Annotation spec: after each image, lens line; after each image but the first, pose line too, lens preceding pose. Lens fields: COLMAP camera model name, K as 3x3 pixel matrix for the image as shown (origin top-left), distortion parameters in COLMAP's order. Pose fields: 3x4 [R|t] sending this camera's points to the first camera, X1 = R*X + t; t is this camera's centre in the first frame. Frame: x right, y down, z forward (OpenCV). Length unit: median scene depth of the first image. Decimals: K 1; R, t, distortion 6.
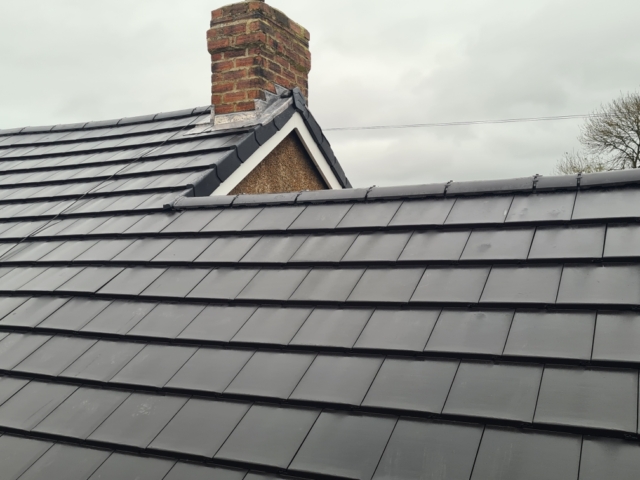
lens RADIAL K [[666.6, 0, 320.0], [0, 666.6, 240.0], [0, 0, 1]] dist [0.012972, 0.023787]
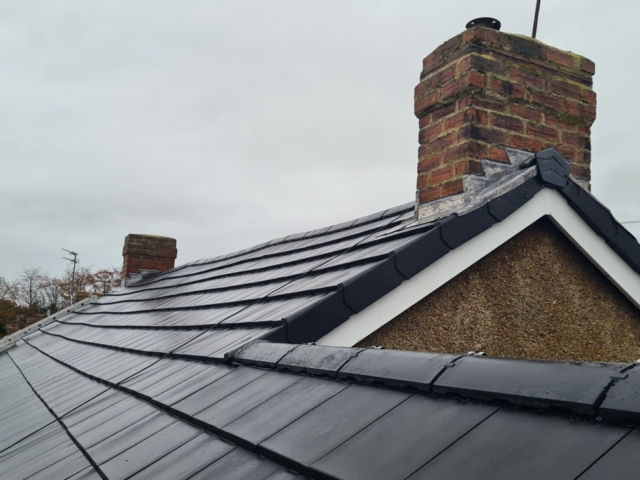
lens RADIAL K [[666.6, 0, 320.0], [0, 666.6, 240.0], [0, 0, 1]] dist [0.012972, 0.023787]
pose [[0.795662, -0.047002, -0.603915, 0.168664], [-0.038912, 0.990960, -0.128392, -0.062112], [0.604490, 0.125656, 0.786640, 0.417083]]
